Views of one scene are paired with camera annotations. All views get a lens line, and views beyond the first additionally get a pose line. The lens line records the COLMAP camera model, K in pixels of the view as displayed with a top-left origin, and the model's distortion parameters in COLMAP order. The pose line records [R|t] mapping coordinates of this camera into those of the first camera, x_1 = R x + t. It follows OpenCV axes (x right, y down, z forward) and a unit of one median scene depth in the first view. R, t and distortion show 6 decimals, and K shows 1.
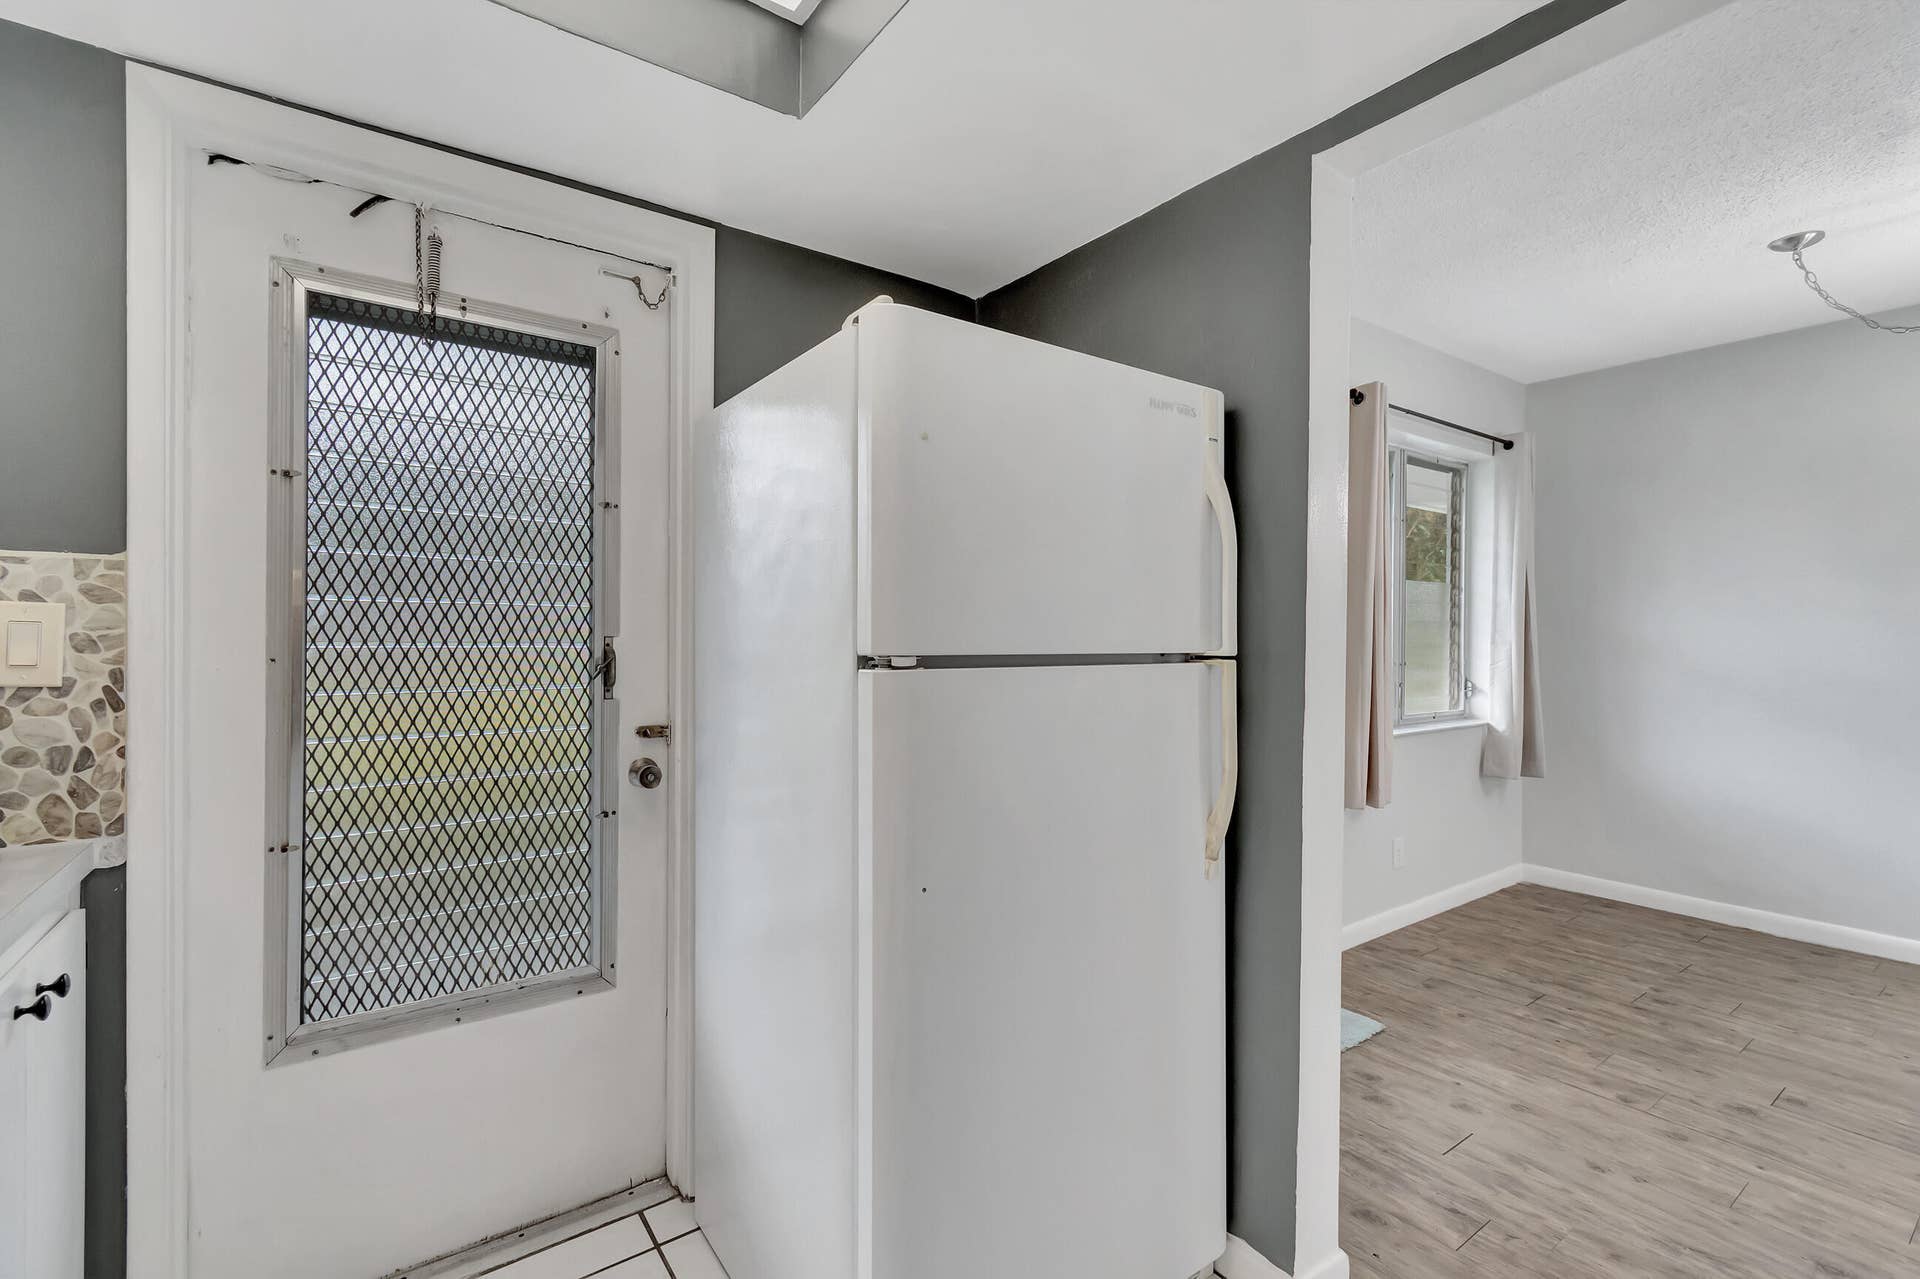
lens RADIAL K [[853.2, 0, 959.0], [0, 853.2, 632.0], [0, 0, 1]] dist [0.001063, -0.000119]
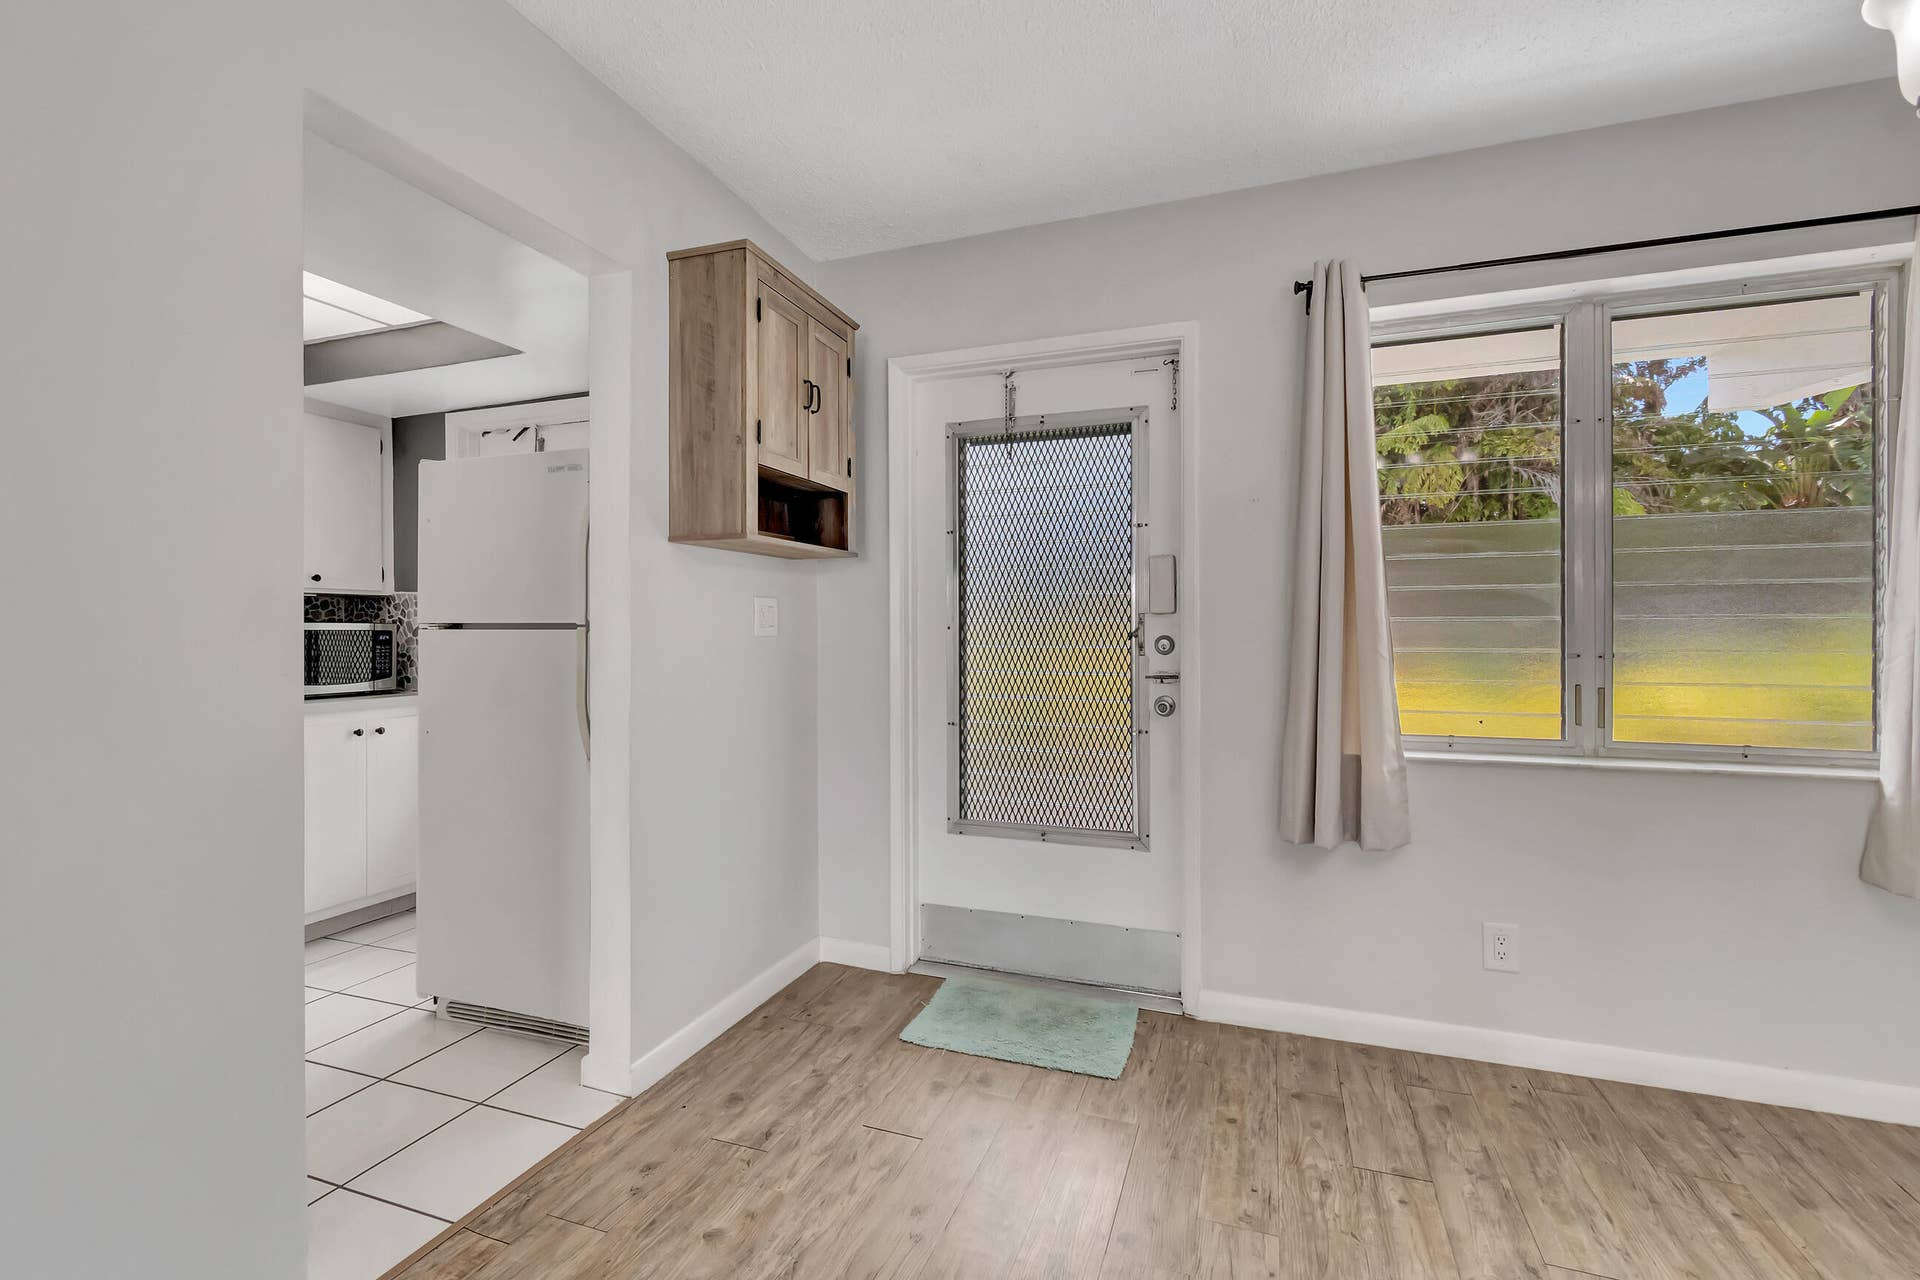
lens RADIAL K [[853.2, 0, 959.0], [0, 853.2, 632.5], [0, 0, 1]] dist [0.001063, -0.000119]
pose [[0.560172, -0.008363, -0.828334, 0.975513], [0.002484, 0.999961, -0.008416, 0.031120], [0.828373, 0.002657, 0.560171, 0.357555]]
